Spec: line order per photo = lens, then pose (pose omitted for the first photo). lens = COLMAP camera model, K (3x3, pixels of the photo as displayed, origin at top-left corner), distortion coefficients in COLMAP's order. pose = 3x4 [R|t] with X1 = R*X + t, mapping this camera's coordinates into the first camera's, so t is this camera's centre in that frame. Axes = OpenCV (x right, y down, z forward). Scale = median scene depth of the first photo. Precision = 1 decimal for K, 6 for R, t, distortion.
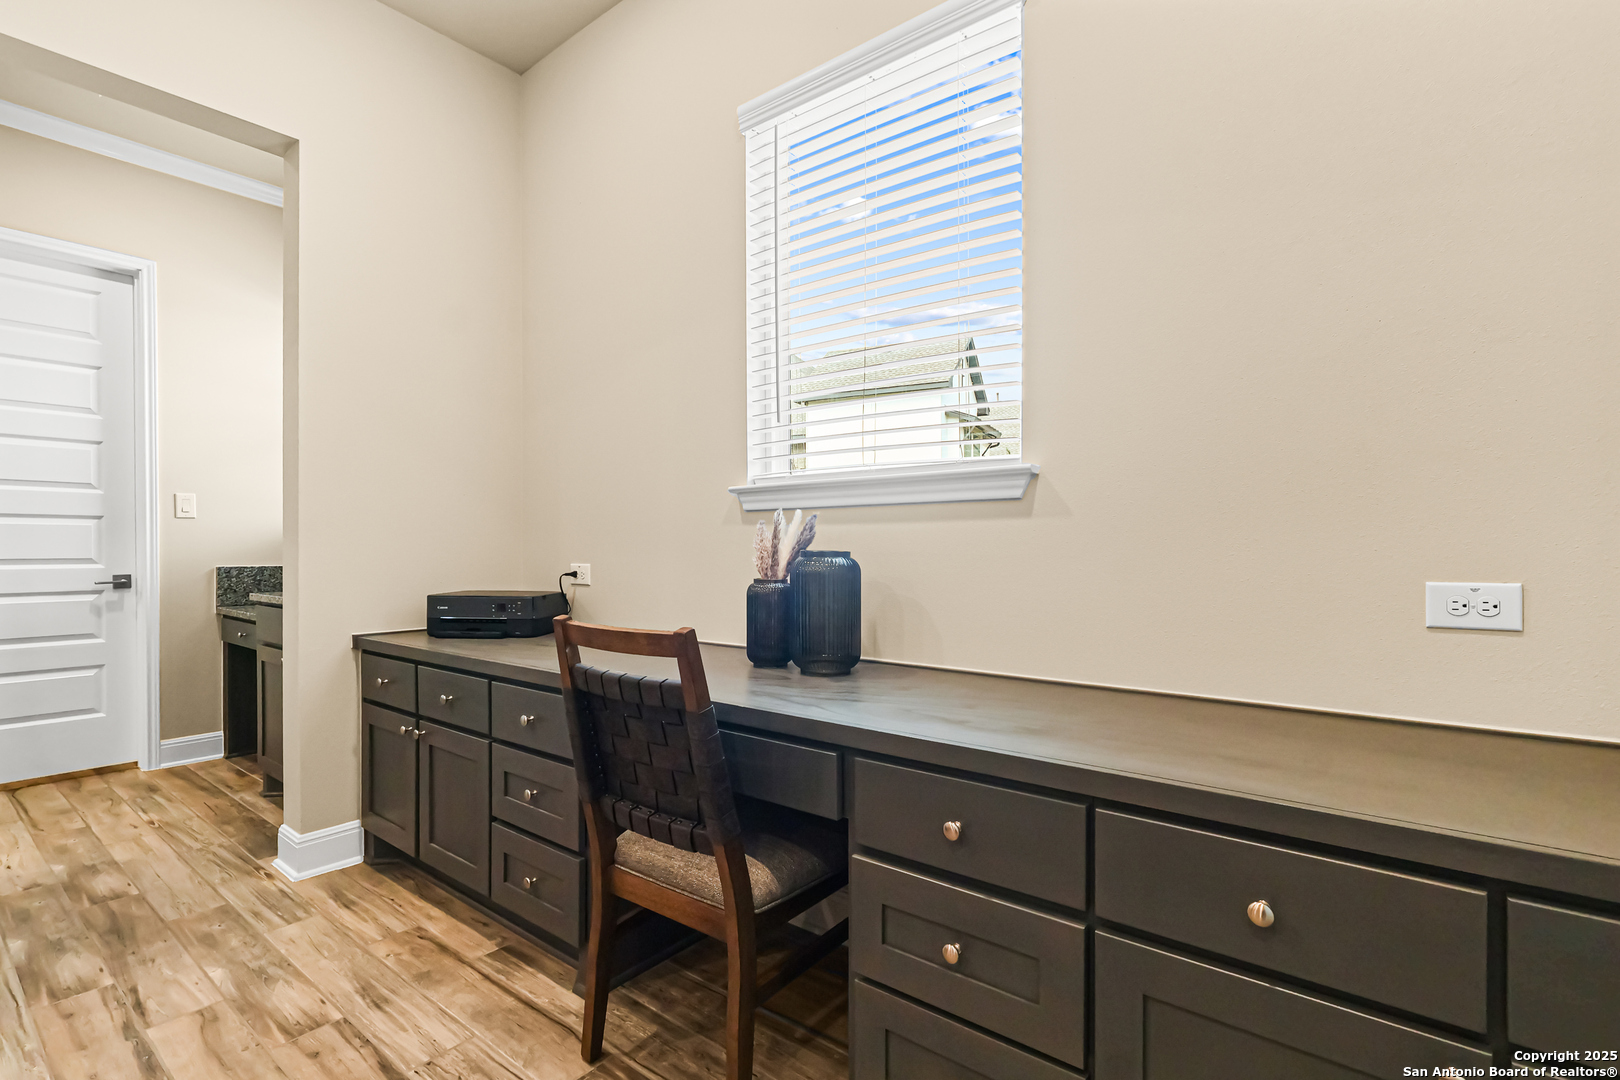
lens RADIAL K [[754.6, 0, 808.7], [0, 754.6, 540.0], [0, 0, 1]] dist [-0.000145, 0.000002]
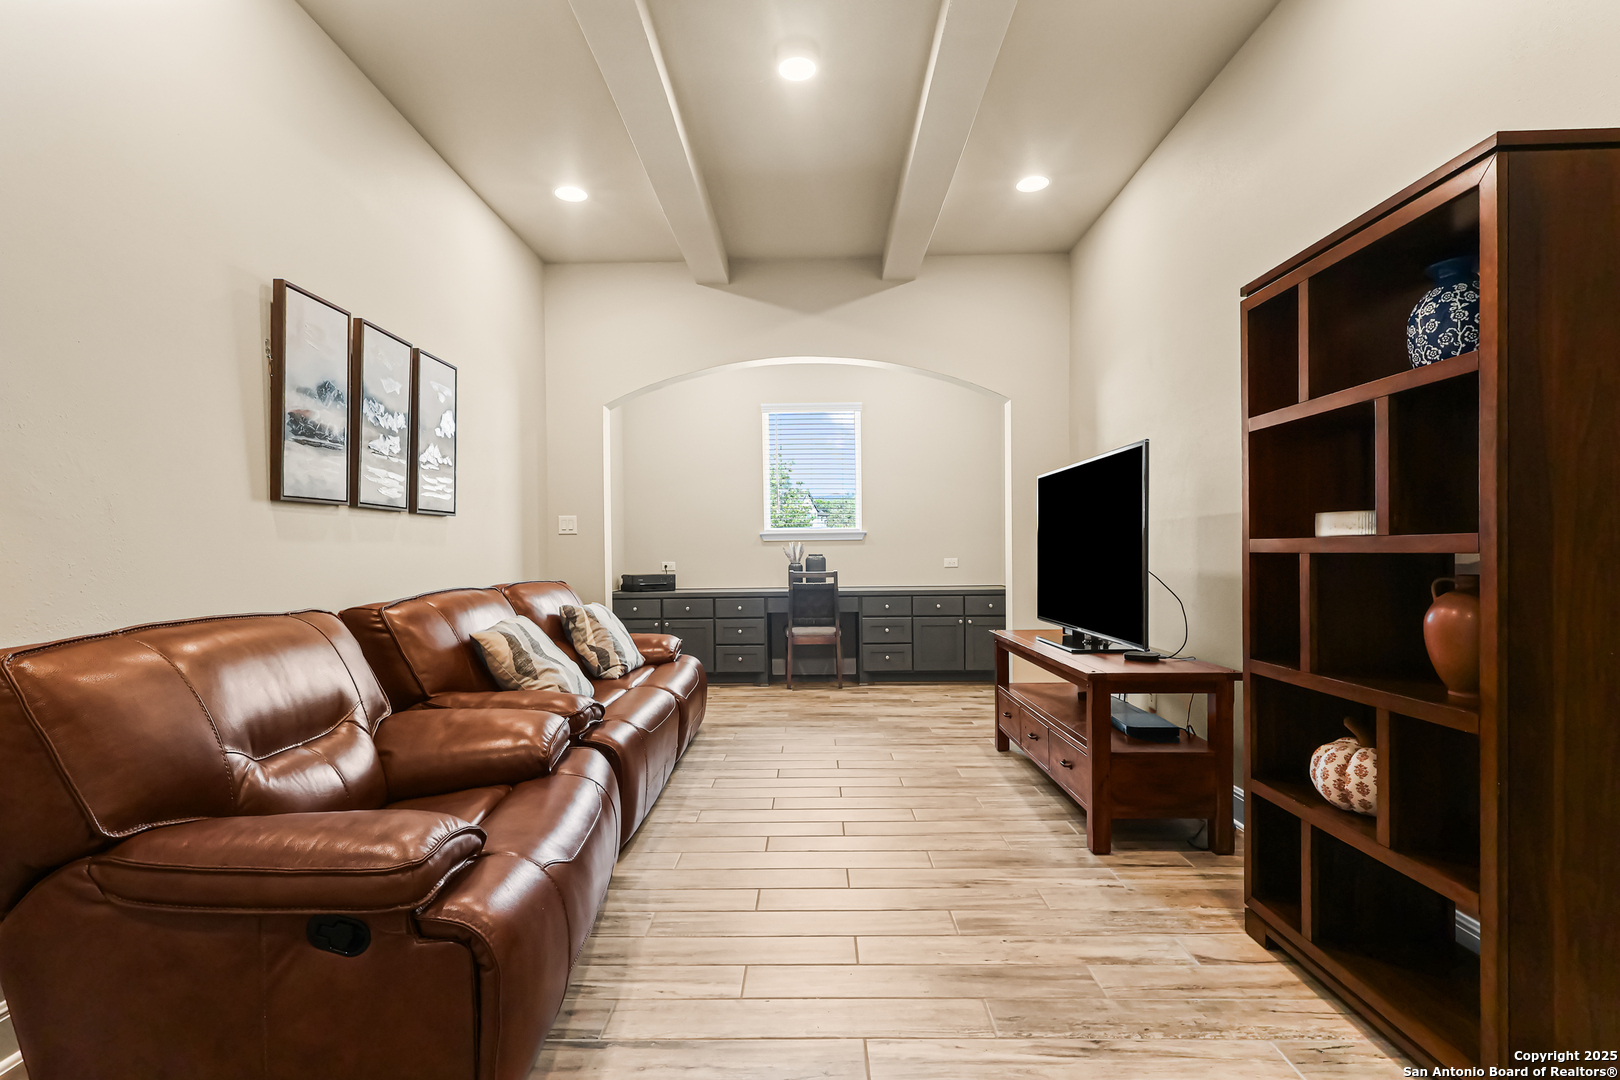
lens RADIAL K [[754.6, 0, 808.3], [0, 754.6, 545.2], [0, 0, 1]] dist [-0.000145, 0.000002]
pose [[0.790098, -0.001187, 0.612980, -2.198334], [0.004927, 0.999978, -0.004414, -0.014138], [-0.612961, 0.006508, 0.790086, -1.788599]]
